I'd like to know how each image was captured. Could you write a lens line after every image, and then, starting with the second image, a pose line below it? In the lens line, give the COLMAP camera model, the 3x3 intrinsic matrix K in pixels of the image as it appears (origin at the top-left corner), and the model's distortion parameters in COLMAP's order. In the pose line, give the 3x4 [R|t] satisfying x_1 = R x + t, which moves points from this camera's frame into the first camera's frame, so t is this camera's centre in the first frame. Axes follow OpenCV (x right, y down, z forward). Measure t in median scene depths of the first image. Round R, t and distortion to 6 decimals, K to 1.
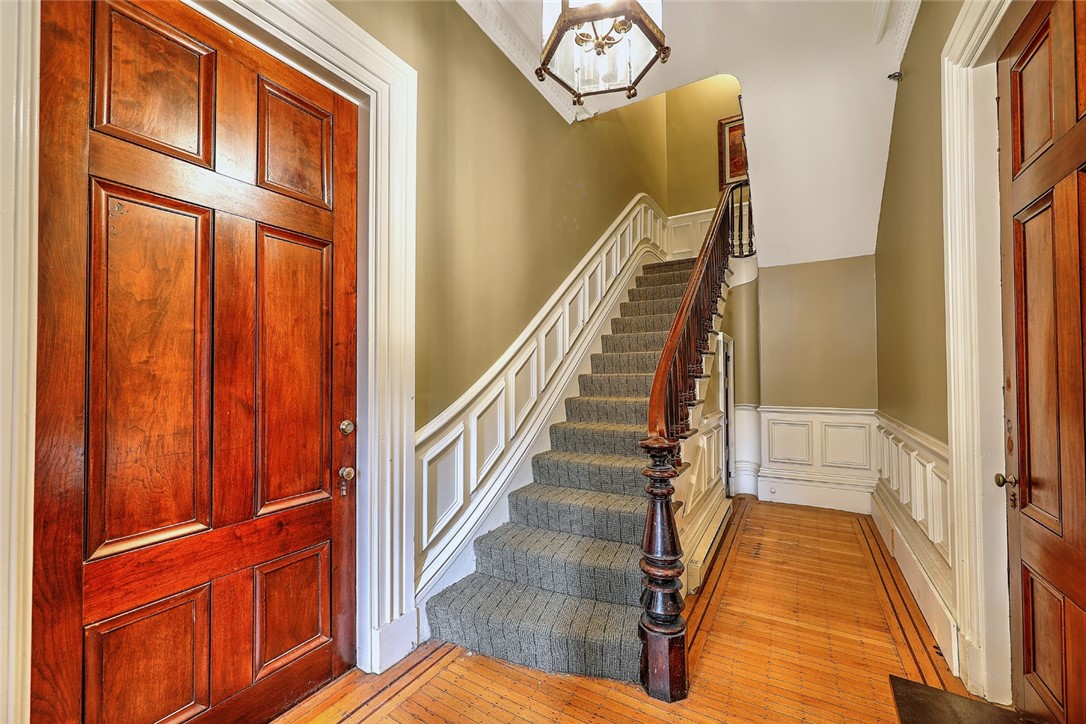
lens RADIAL K [[429.2, 0, 548.0], [0, 429.2, 364.9], [0, 0, 1]] dist [0.002576, -0.001030]
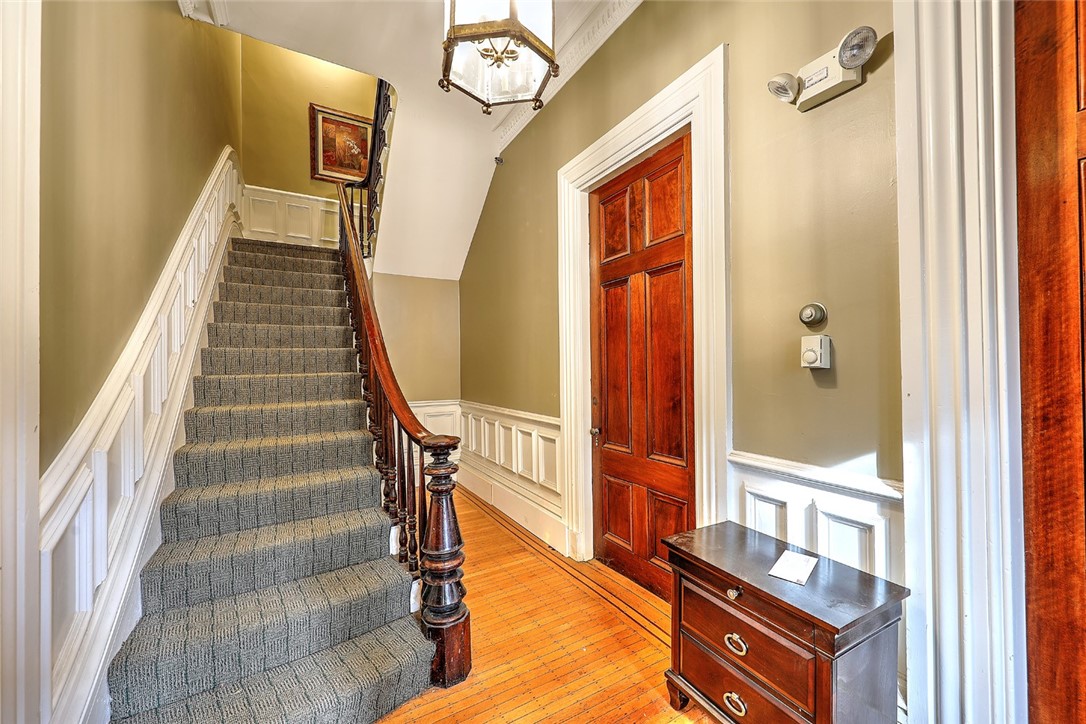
lens RADIAL K [[429.2, 0, 552.3], [0, 429.2, 363.7], [0, 0, 1]] dist [0.002576, -0.001030]
pose [[0.478434, 0.010010, 0.878066, -0.417351], [-0.009200, 0.999937, -0.006387, 0.000133], [-0.878075, -0.005022, 0.478496, 0.220285]]
